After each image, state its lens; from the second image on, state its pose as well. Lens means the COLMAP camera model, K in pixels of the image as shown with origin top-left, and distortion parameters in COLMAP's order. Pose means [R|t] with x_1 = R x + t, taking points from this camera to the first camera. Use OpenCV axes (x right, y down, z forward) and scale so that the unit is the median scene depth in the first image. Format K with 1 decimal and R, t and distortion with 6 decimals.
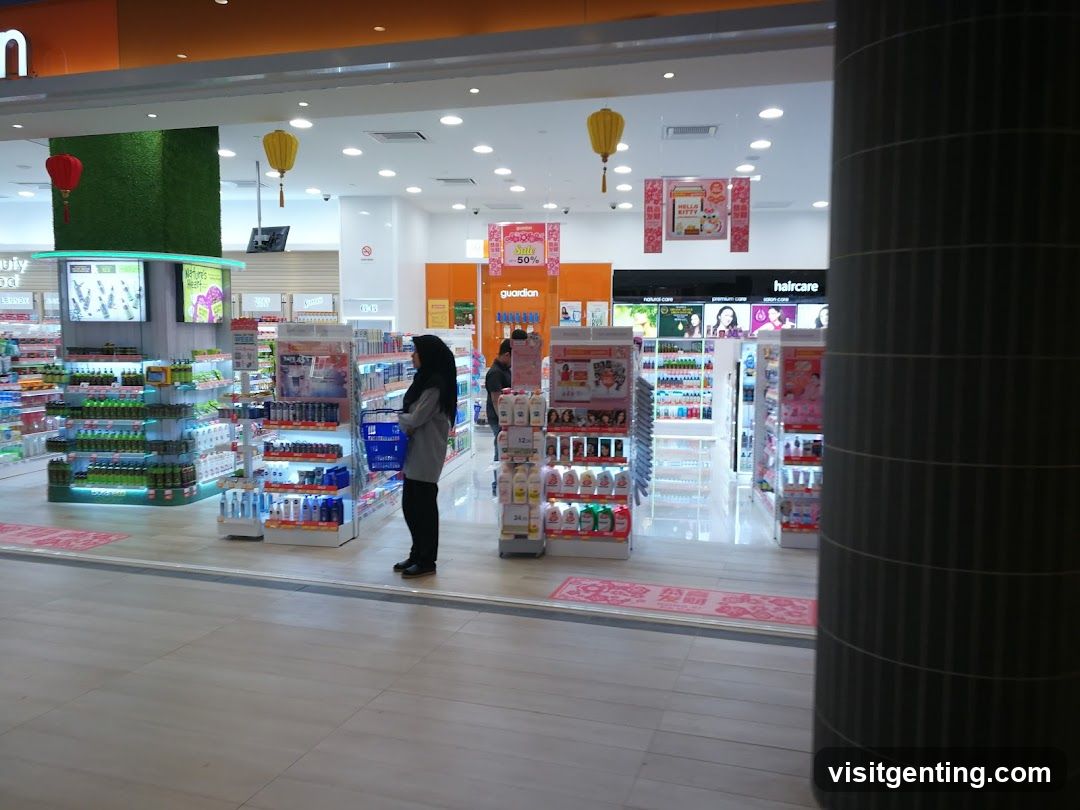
lens RADIAL K [[864.0, 0, 545.1], [0, 864.0, 430.7], [0, 0, 1]] dist [0.028401, -0.044106]
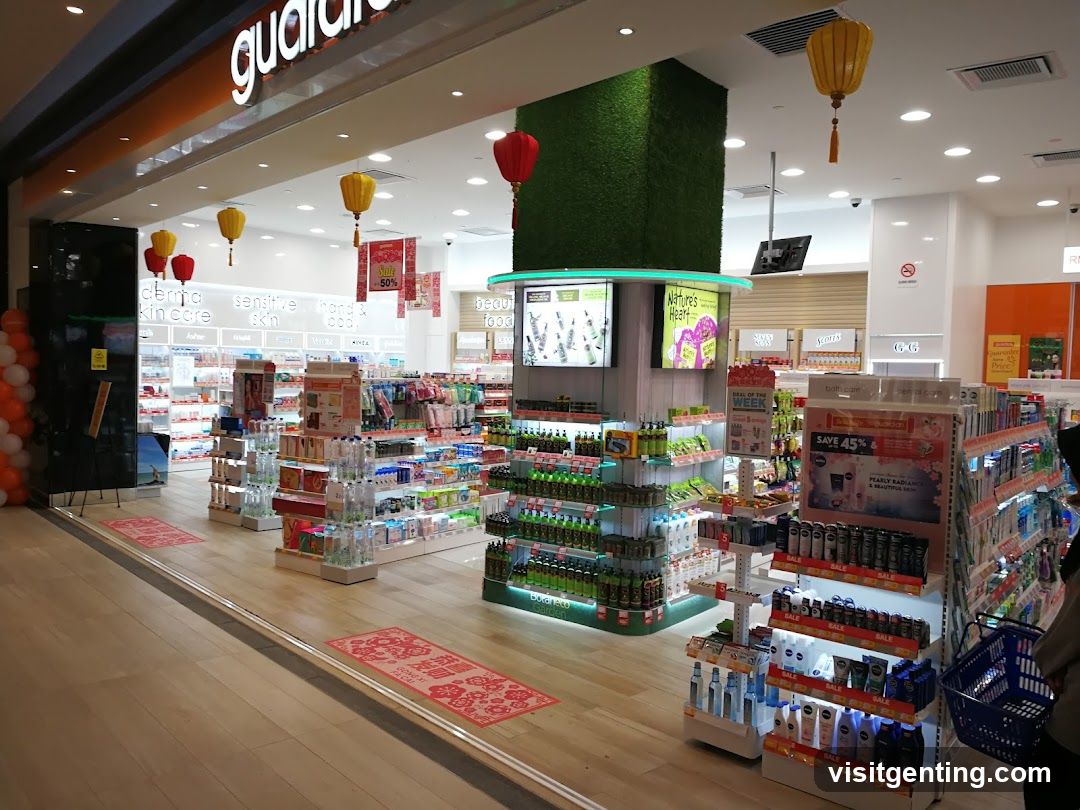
lens RADIAL K [[868.2, 0, 540.2], [0, 868.2, 414.9], [0, 0, 1]] dist [0.046794, -0.091472]
pose [[0.852146, 0.039990, -0.521774, -0.133499], [-0.072417, 0.996494, -0.041896, -0.051350], [0.518269, 0.073487, 0.852054, 0.357159]]
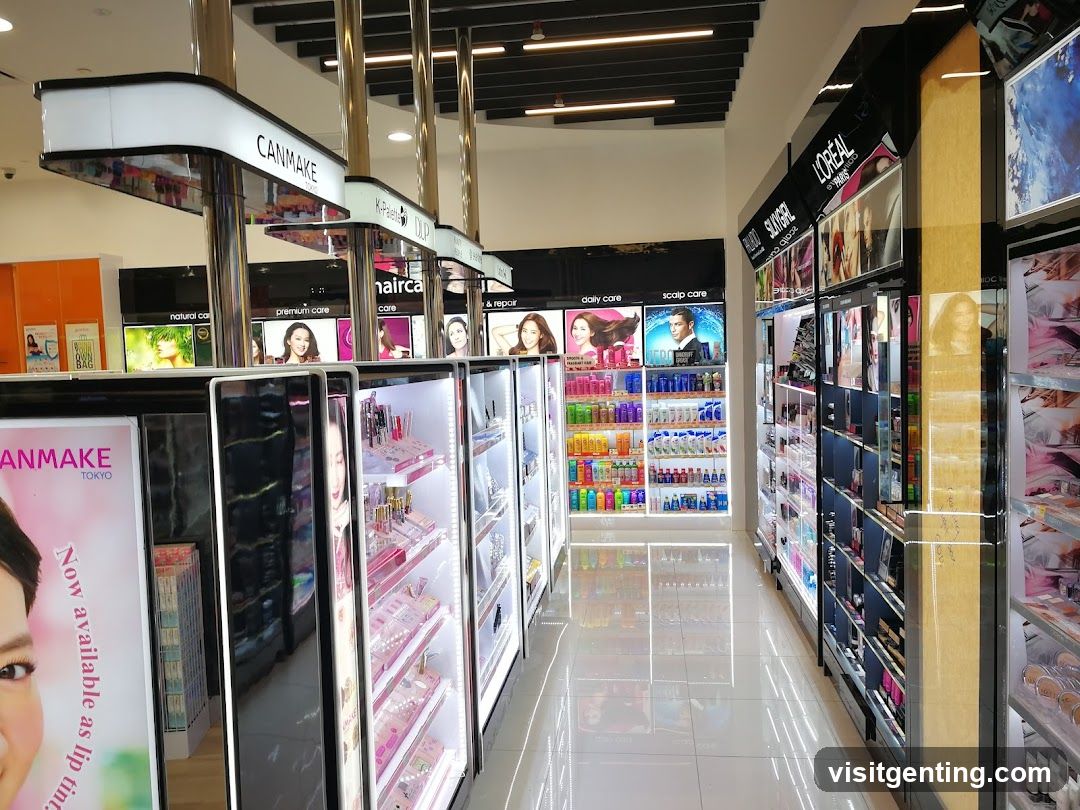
lens RADIAL K [[876.5, 0, 539.3], [0, 876.5, 415.6], [0, 0, 1]] dist [0.026108, -0.071190]
pose [[0.999094, -0.040785, -0.012177, 0.689810], [0.040273, 0.998400, -0.039684, -0.090812], [0.013776, 0.039157, 0.999138, 0.731049]]
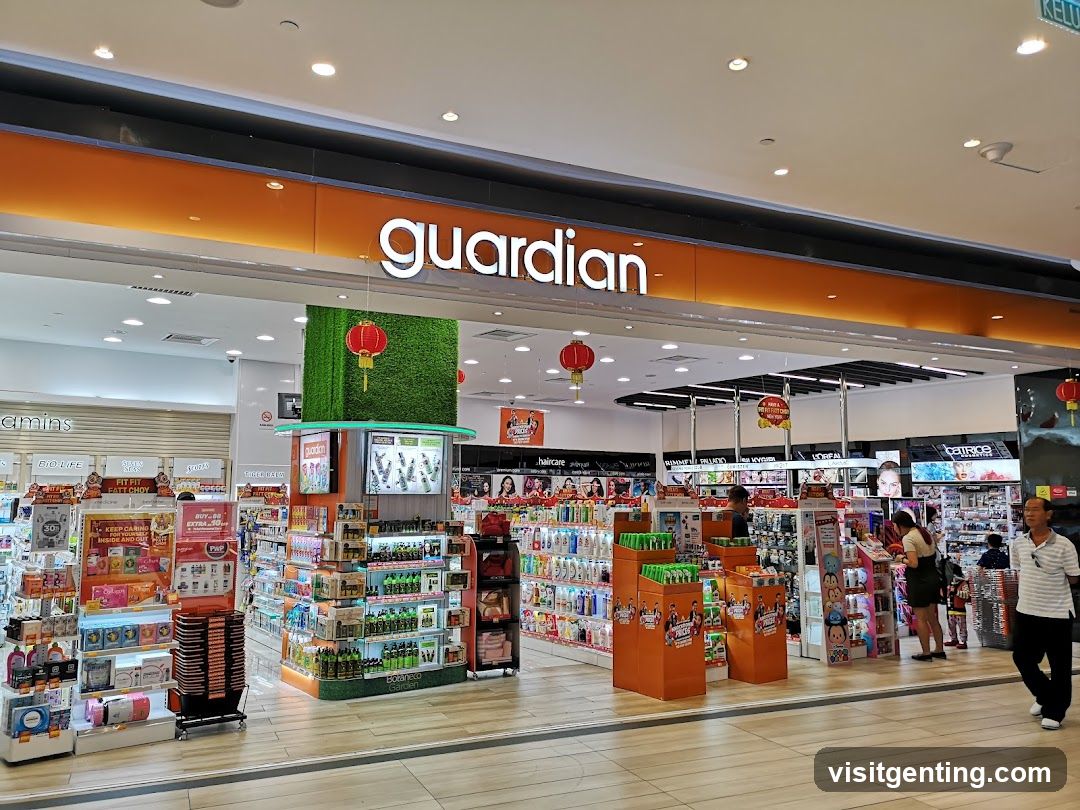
lens RADIAL K [[831.4, 0, 540.0], [0, 831.4, 405.0], [0, 0, 1]] dist [0.029147, -0.000109]
pose [[0.736640, 0.071073, 0.672540, -1.003609], [0.075040, 0.979732, -0.185728, -0.037397], [-0.672109, 0.187283, 0.716376, 0.199953]]
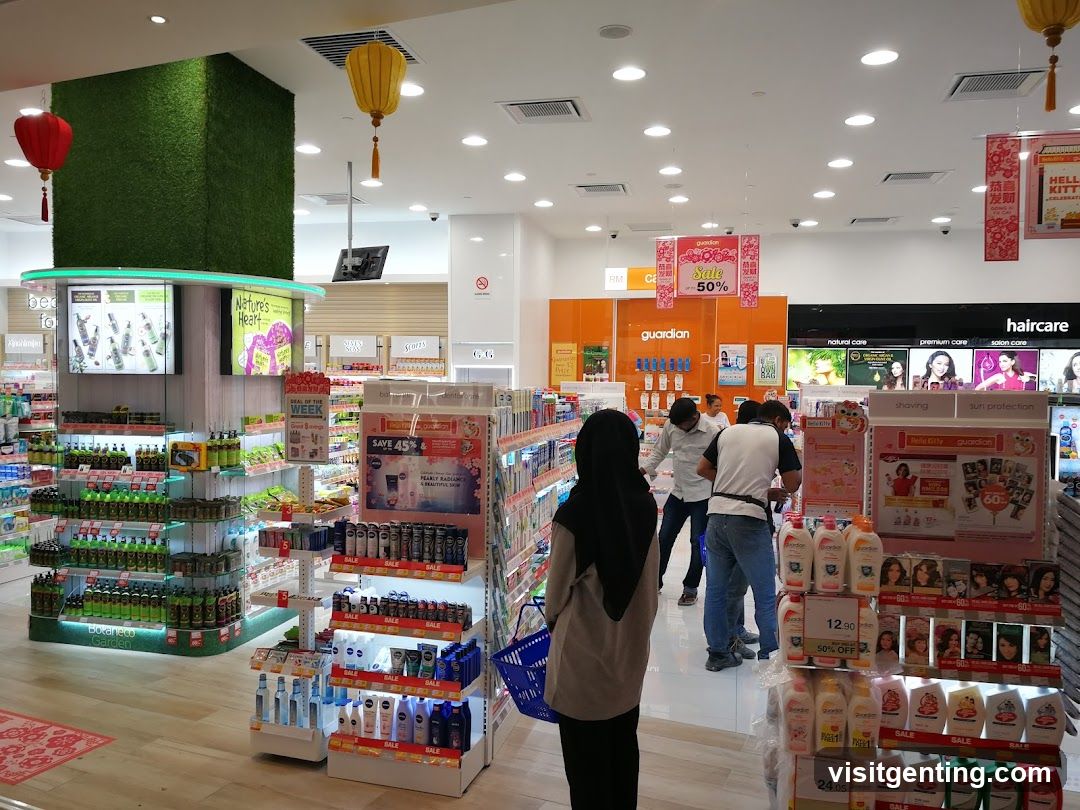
lens RADIAL K [[867.2, 0, 536.8], [0, 867.2, 421.6], [0, 0, 1]] dist [0.022098, -0.037807]
pose [[0.993593, 0.010644, -0.112514, -0.105819], [-0.017492, 0.998042, -0.060054, -0.052992], [0.111655, 0.061637, 0.991834, 0.361732]]
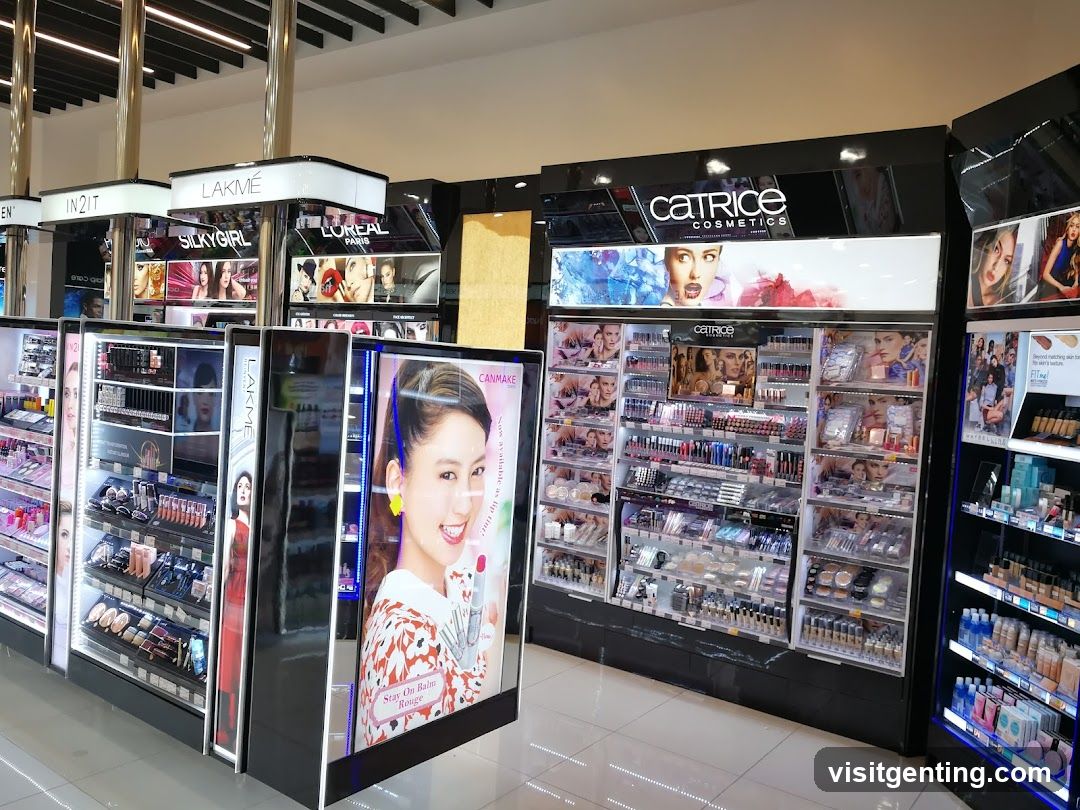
lens RADIAL K [[869.0, 0, 536.5], [0, 869.0, 408.9], [0, 0, 1]] dist [-0.001433, -0.005747]
pose [[0.494492, -0.023798, 0.868857, 0.273193], [0.037128, 0.999291, 0.006240, -0.081292], [-0.868389, 0.029173, 0.495025, 0.688649]]
